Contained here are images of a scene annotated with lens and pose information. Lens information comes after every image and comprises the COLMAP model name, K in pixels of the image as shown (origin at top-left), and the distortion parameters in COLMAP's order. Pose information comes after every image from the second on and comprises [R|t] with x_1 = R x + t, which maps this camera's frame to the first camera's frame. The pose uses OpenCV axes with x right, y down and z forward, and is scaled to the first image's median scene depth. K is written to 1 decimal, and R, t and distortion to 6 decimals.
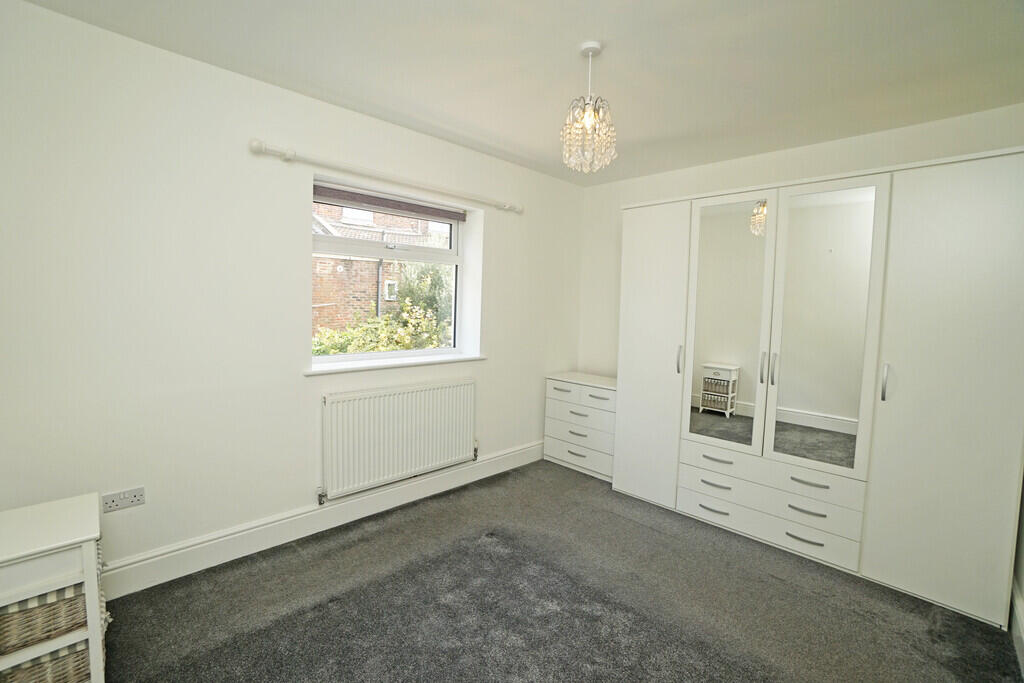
lens RADIAL K [[463.6, 0, 503.7], [0, 463.6, 336.6], [0, 0, 1]] dist [-0.061861, 0.024253]
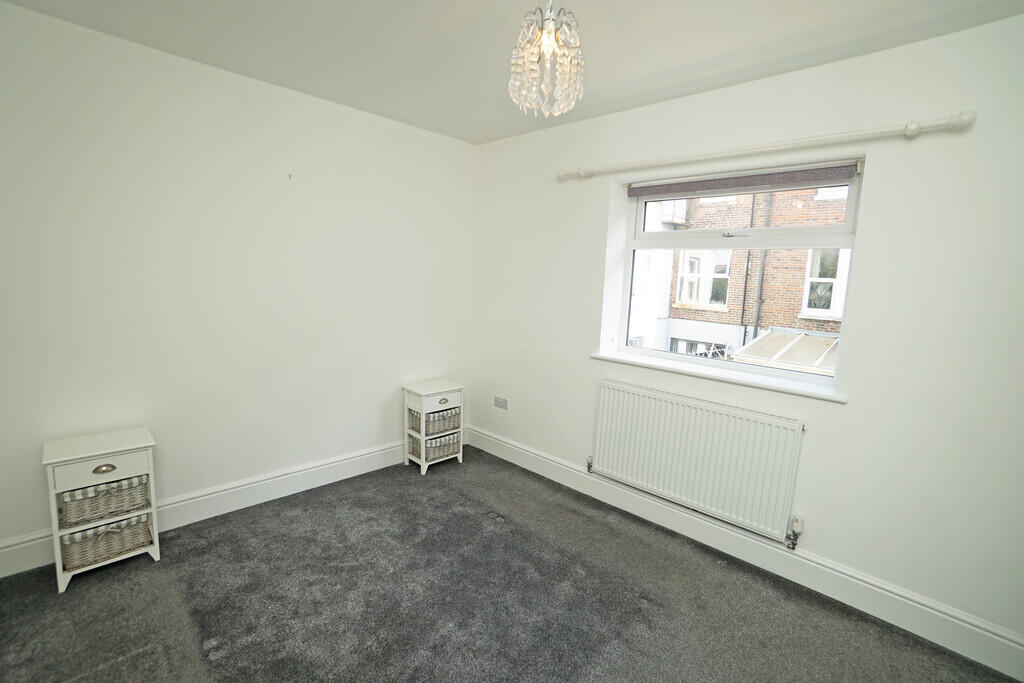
lens RADIAL K [[463.6, 0, 503.7], [0, 463.6, 336.6], [0, 0, 1]] dist [-0.061861, 0.024253]
pose [[-0.000281, 0.098310, -0.995156, 0.678961], [-0.120117, 0.987947, 0.097632, -0.050390], [0.992760, 0.119562, 0.011531, 0.701036]]
